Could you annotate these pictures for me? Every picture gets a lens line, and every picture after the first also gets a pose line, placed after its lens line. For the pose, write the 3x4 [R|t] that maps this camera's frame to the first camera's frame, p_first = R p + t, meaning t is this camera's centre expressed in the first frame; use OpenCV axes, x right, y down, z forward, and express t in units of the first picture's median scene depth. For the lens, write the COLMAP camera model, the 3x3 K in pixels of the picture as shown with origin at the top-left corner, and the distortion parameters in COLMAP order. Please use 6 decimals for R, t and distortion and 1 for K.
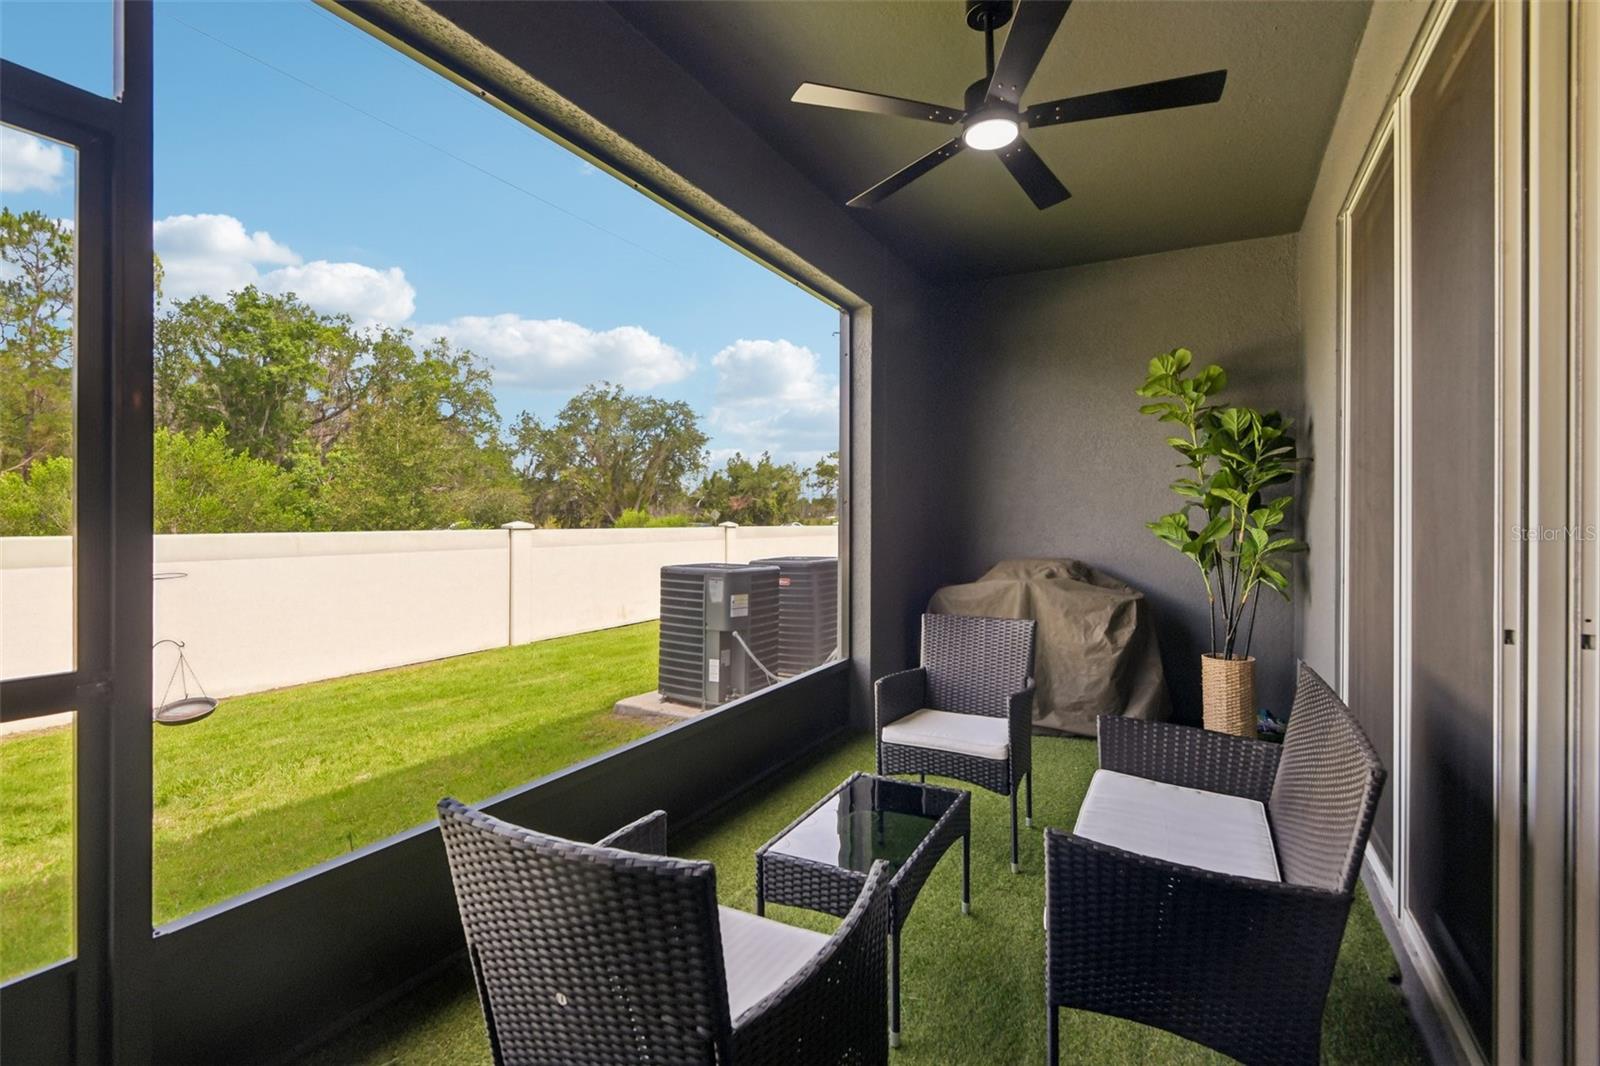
lens RADIAL K [[741.9, 0, 806.8], [0, 741.9, 522.4], [0, 0, 1]] dist [-0.003369, -0.003905]
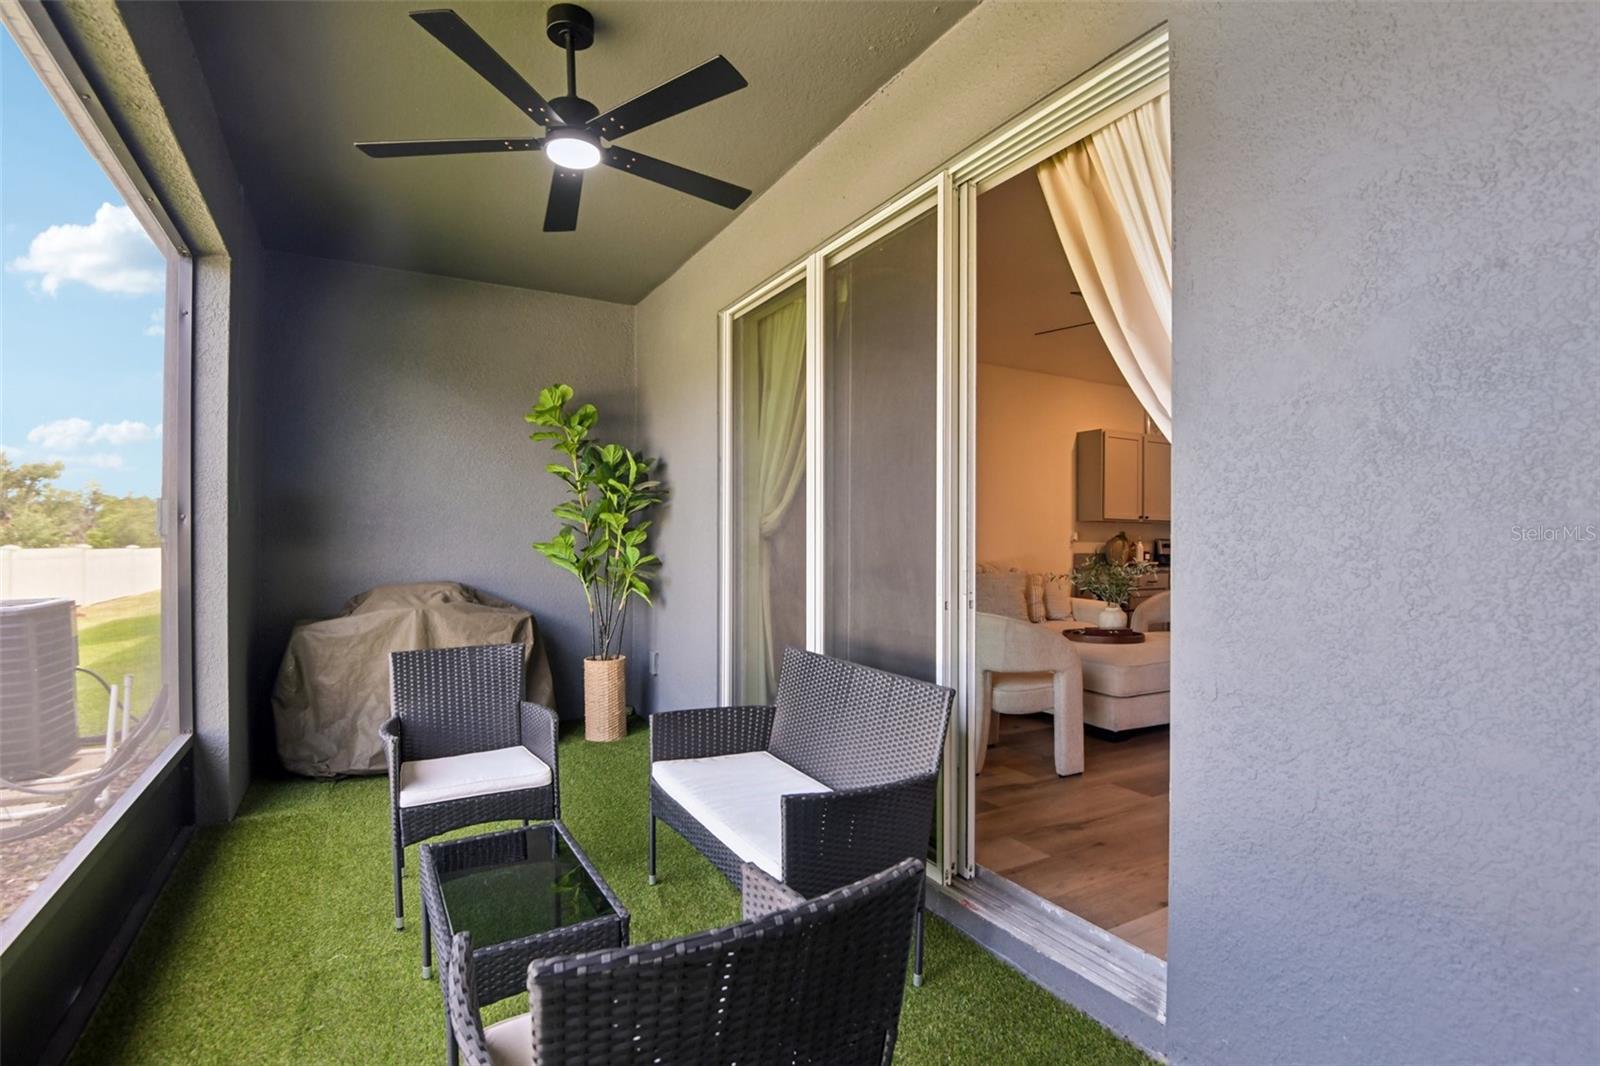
lens RADIAL K [[741.9, 0, 803.0], [0, 741.9, 540.0], [0, 0, 1]] dist [-0.003369, -0.003905]
pose [[0.526233, -0.003110, 0.850335, -0.245040], [0.006923, 0.999976, -0.000627, -0.000389], [-0.850312, 0.006217, 0.526242, 0.120727]]
